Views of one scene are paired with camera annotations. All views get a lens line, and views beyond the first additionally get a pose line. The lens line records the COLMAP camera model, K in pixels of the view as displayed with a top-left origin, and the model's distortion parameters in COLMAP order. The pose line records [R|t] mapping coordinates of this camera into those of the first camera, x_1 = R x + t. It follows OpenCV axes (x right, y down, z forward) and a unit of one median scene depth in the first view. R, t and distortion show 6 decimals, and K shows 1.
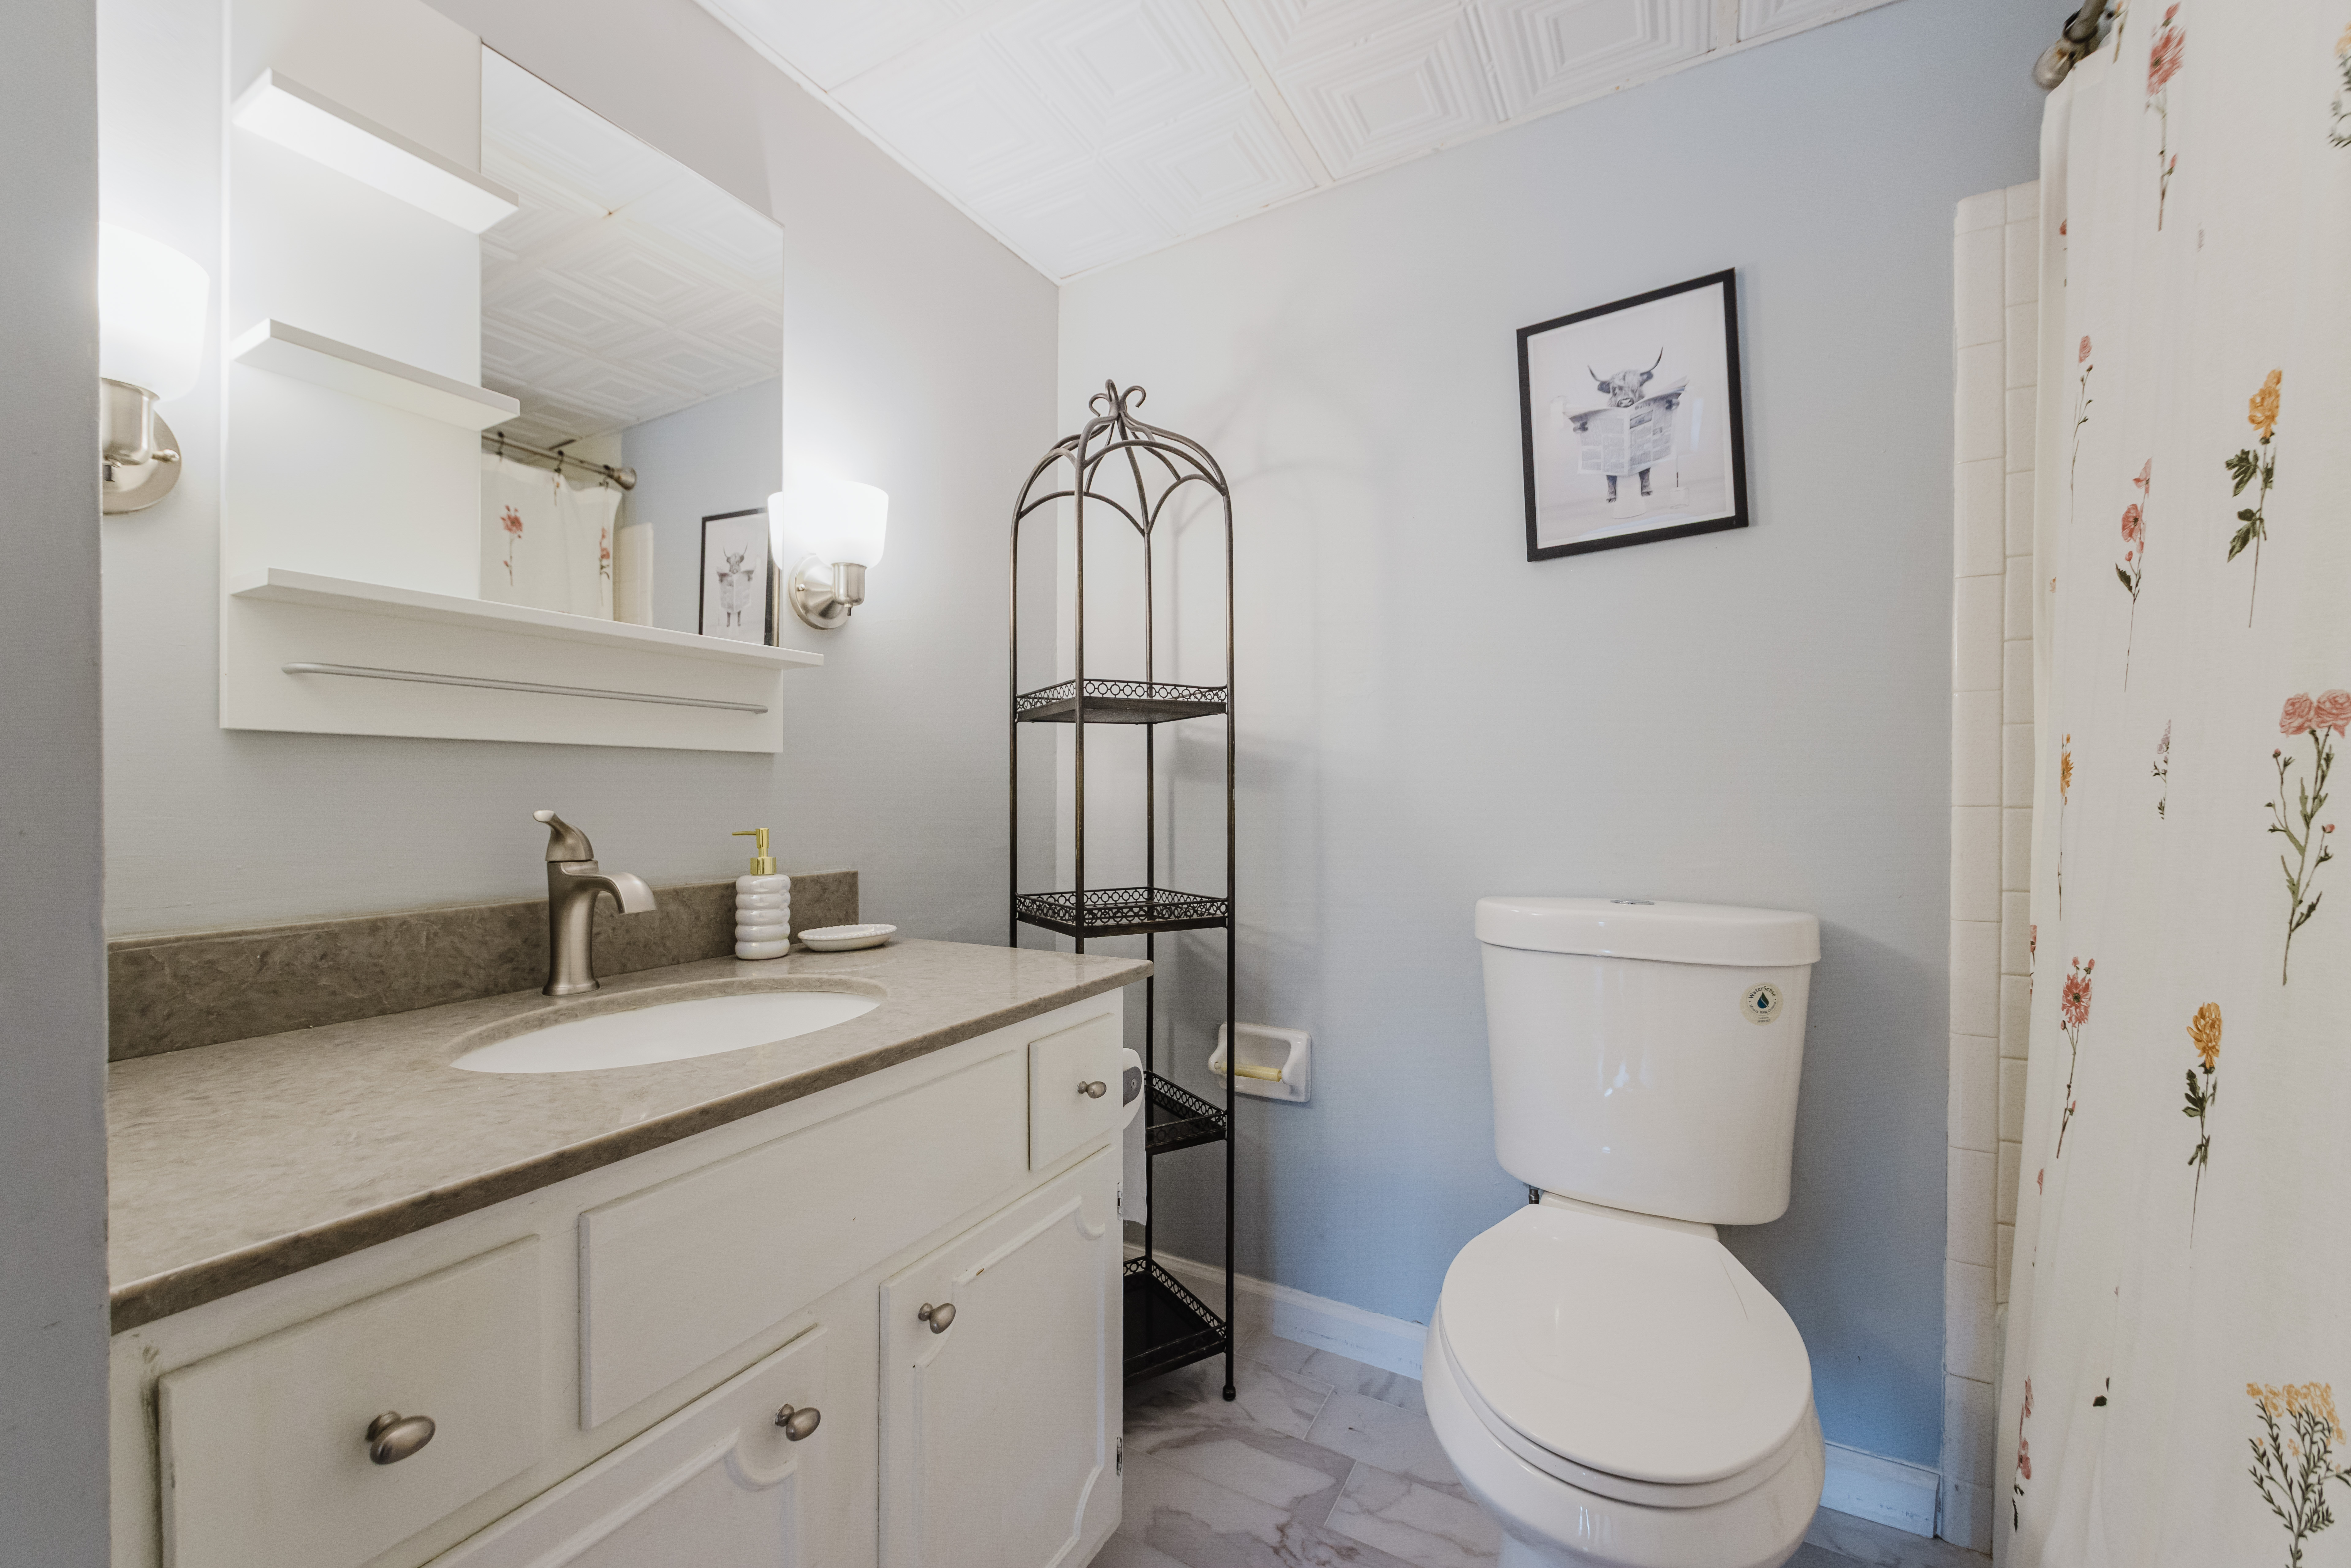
lens RADIAL K [[935.6, 0, 1159.6], [0, 935.6, 770.6], [0, 0, 1]] dist [0.007455, -0.004403]
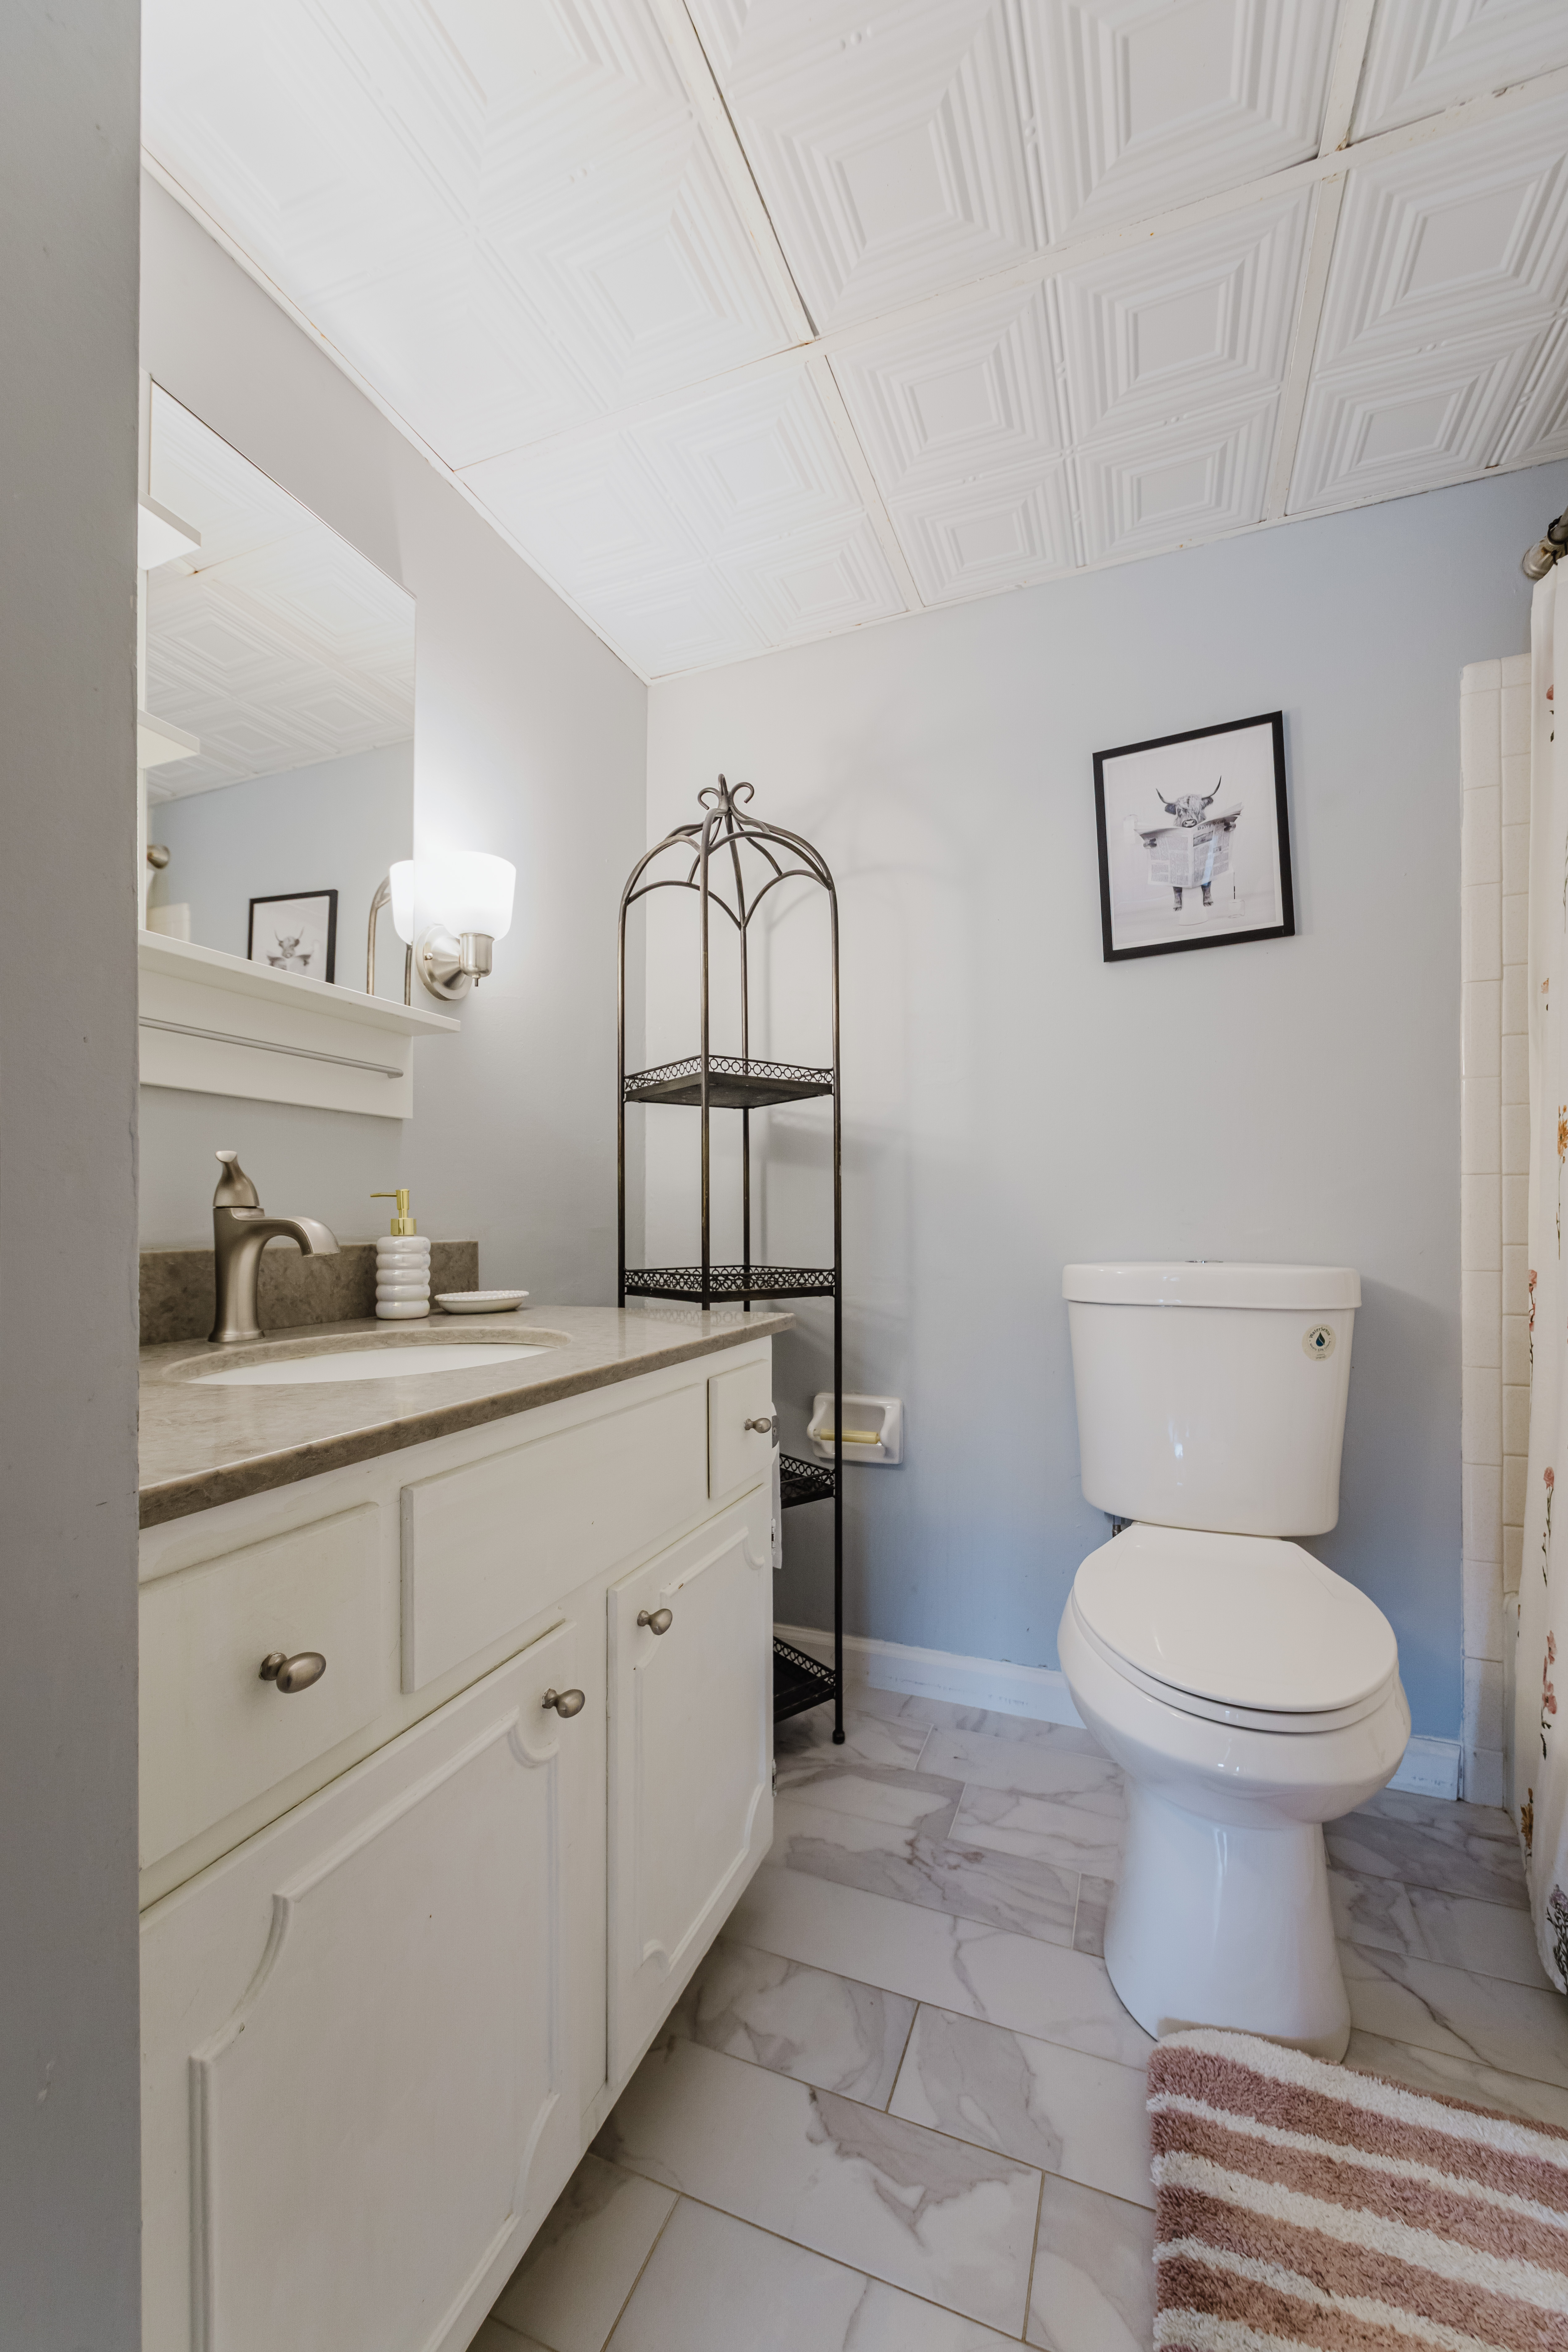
lens RADIAL K [[935.9, 0, 779.6], [0, 935.9, 1184.7], [0, 0, 1]] dist [0.007455, -0.004403]
pose [[0.990358, 0.006576, 0.138377, -0.151021], [-0.004565, 0.999879, -0.014845, 0.064041], [-0.138458, 0.014070, 0.990268, -0.043785]]
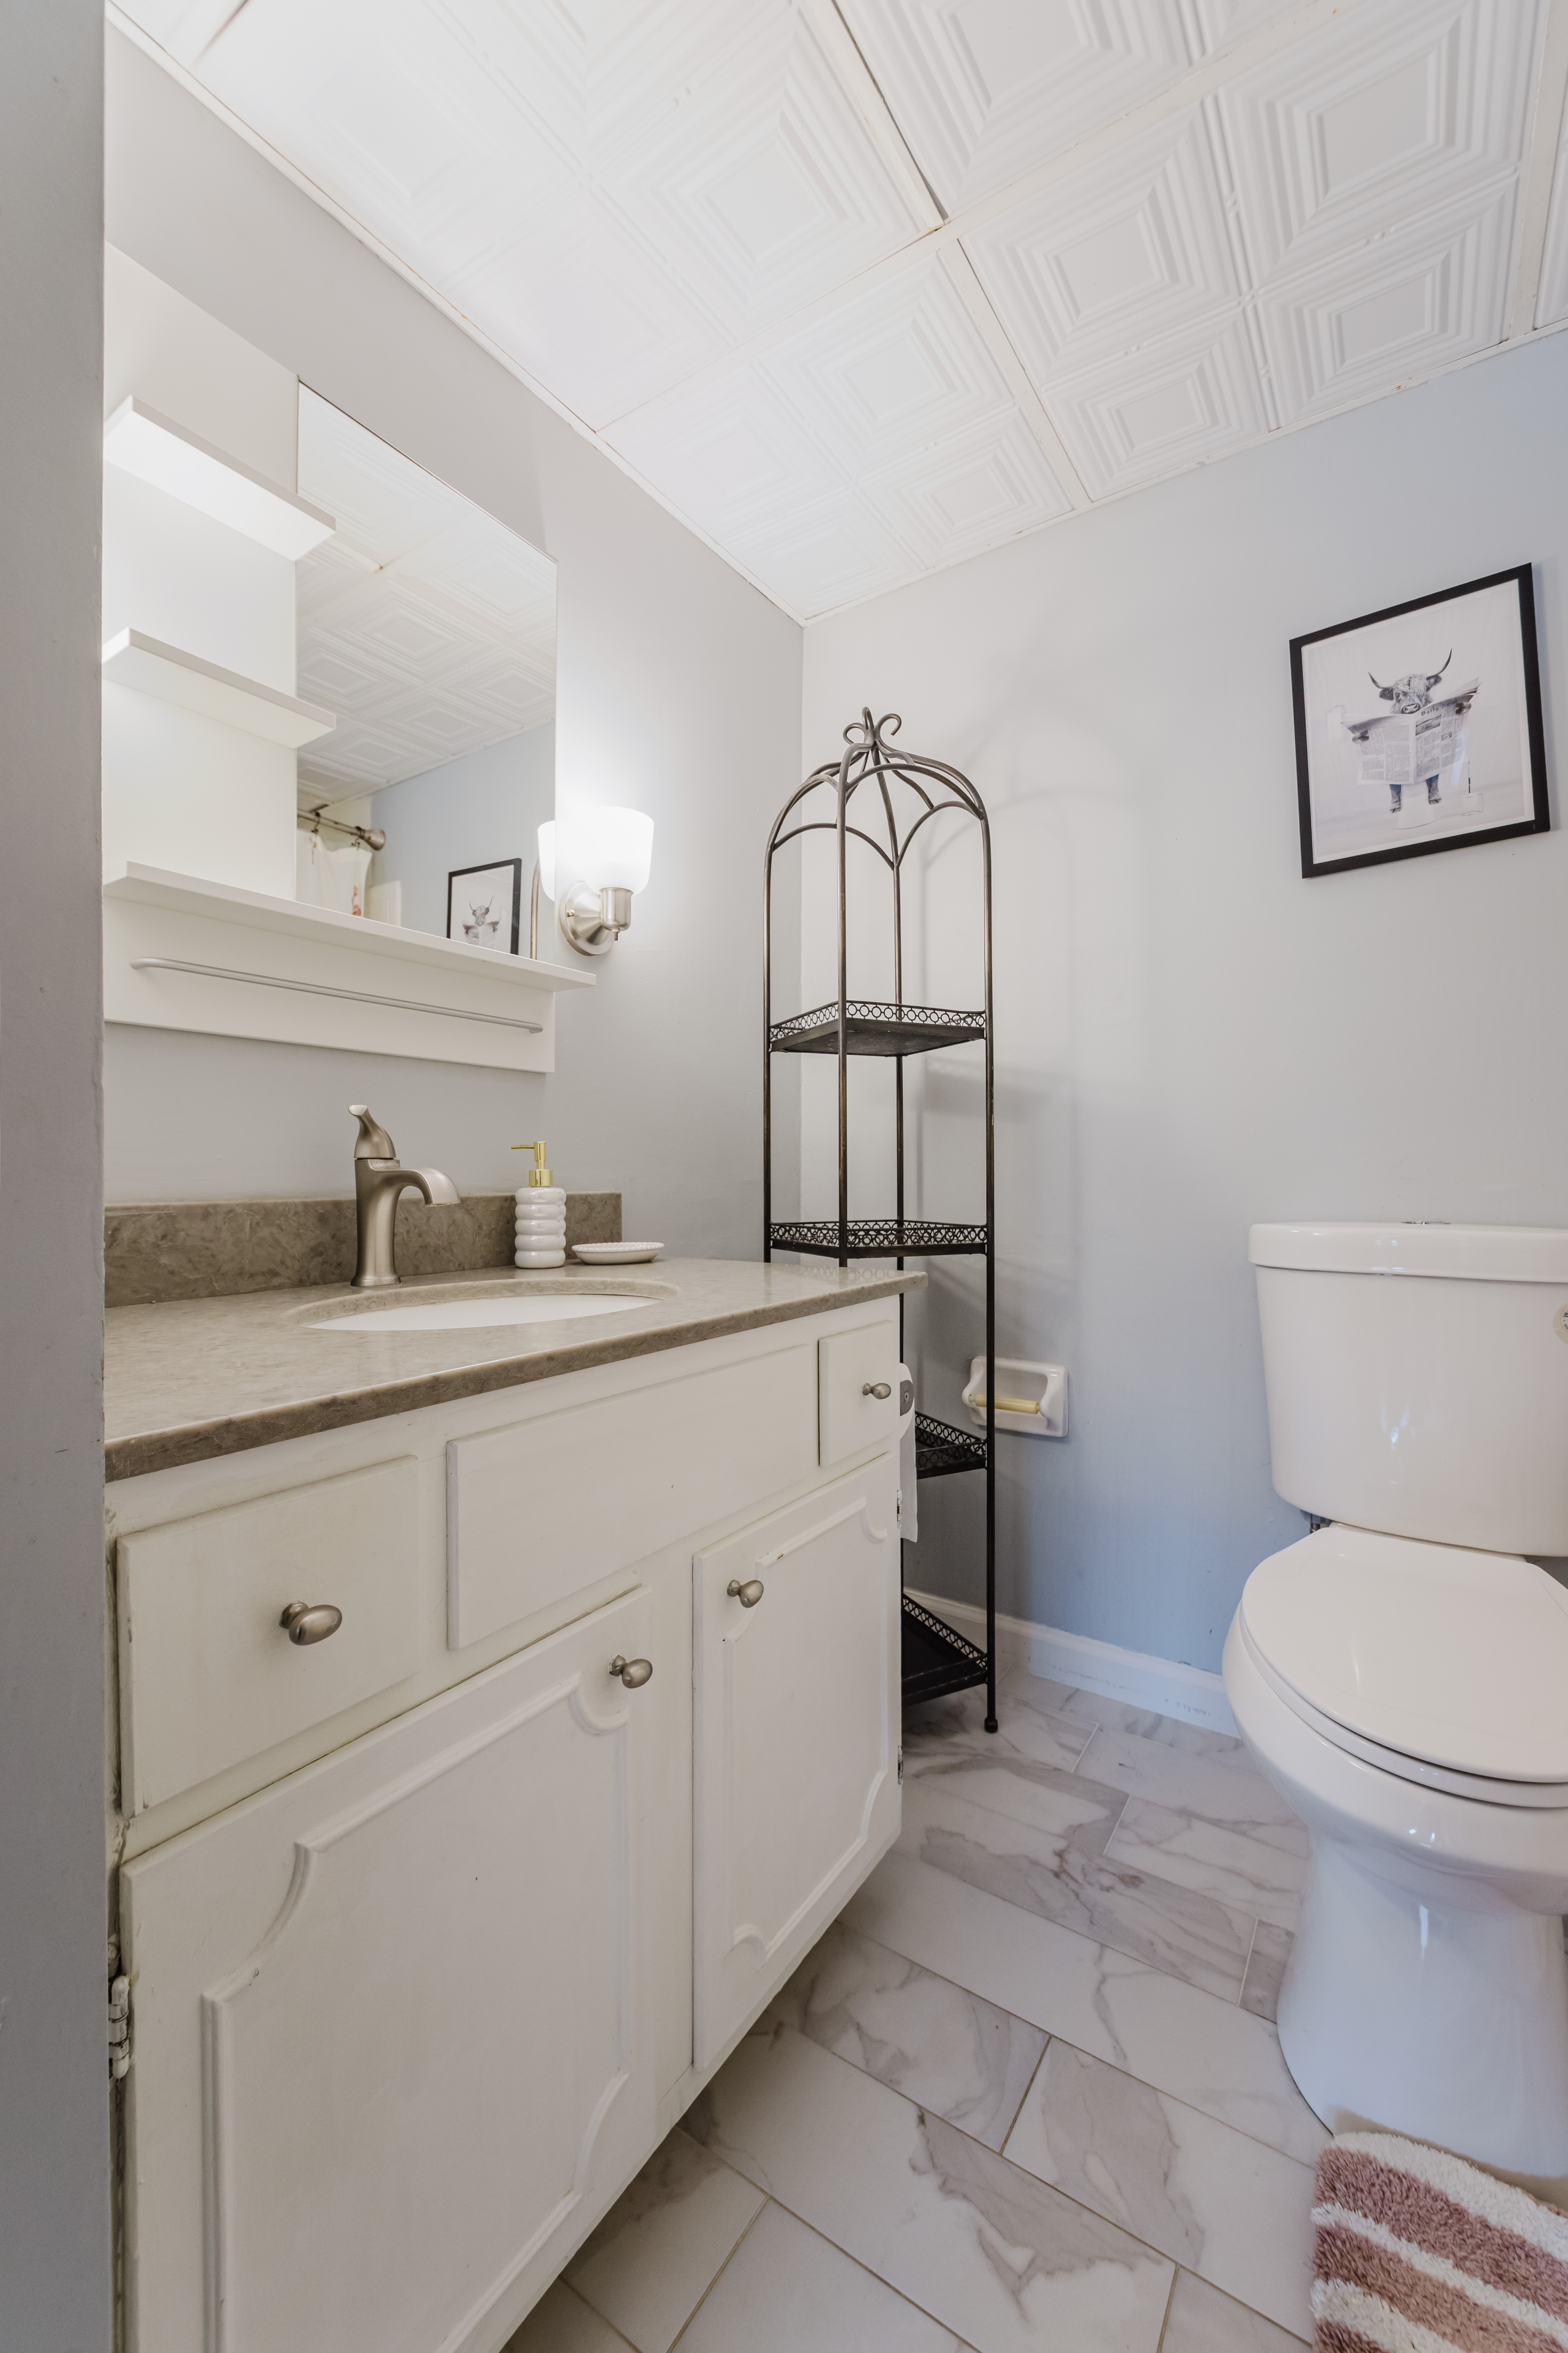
lens RADIAL K [[936.2, 0, 787.4], [0, 936.2, 1143.2], [0, 0, 1]] dist [0.007455, -0.004403]
pose [[0.997367, 0.002002, -0.072492, -0.073727], [-0.002573, 0.999966, -0.007785, 0.065200], [0.072474, 0.007951, 0.997339, -0.003405]]
